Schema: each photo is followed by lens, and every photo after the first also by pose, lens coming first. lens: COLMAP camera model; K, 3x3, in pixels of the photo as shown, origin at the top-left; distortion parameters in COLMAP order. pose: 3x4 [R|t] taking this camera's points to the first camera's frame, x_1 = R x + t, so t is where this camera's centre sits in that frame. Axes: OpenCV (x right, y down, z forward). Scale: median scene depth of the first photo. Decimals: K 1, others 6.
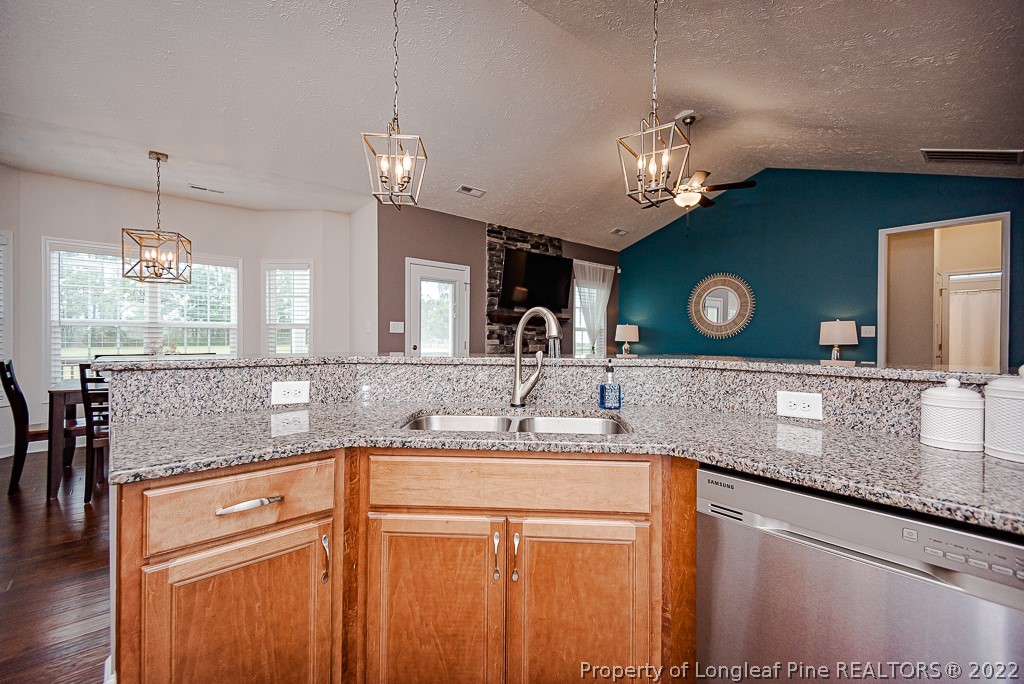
lens RADIAL K [[440.3, 0, 515.2], [0, 440.3, 355.4], [0, 0, 1]] dist [0.010198, -0.001644]
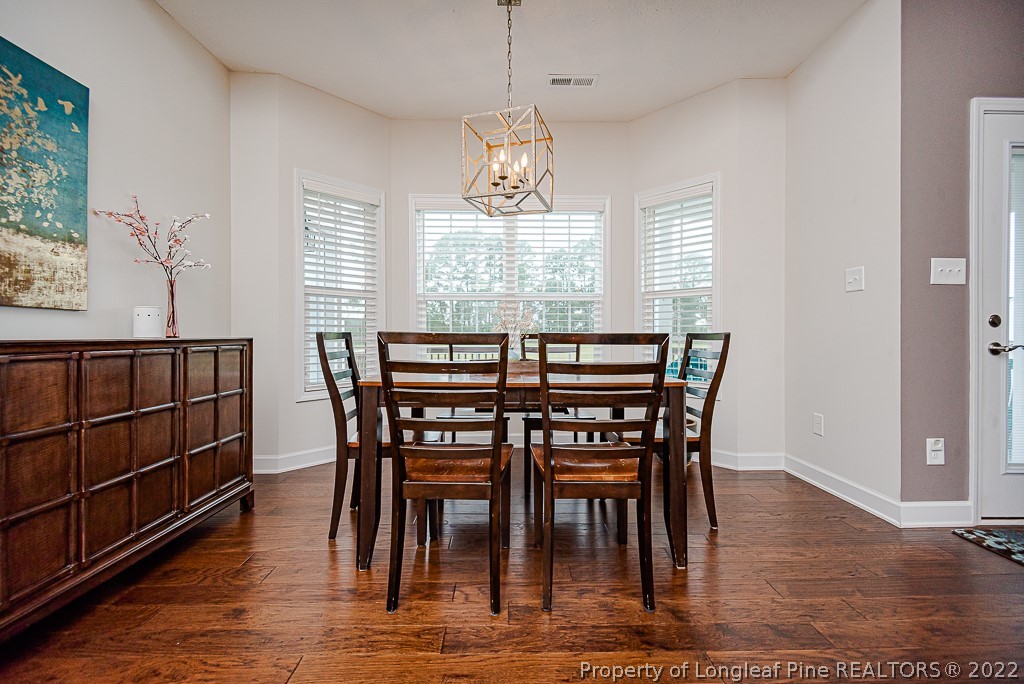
lens RADIAL K [[440.3, 0, 515.0], [0, 440.3, 337.0], [0, 0, 1]] dist [0.010198, -0.001644]
pose [[0.756415, -0.004747, -0.654075, -0.303961], [-0.022815, 0.999174, -0.033637, 0.021052], [0.653695, 0.040366, 0.755681, 0.426763]]
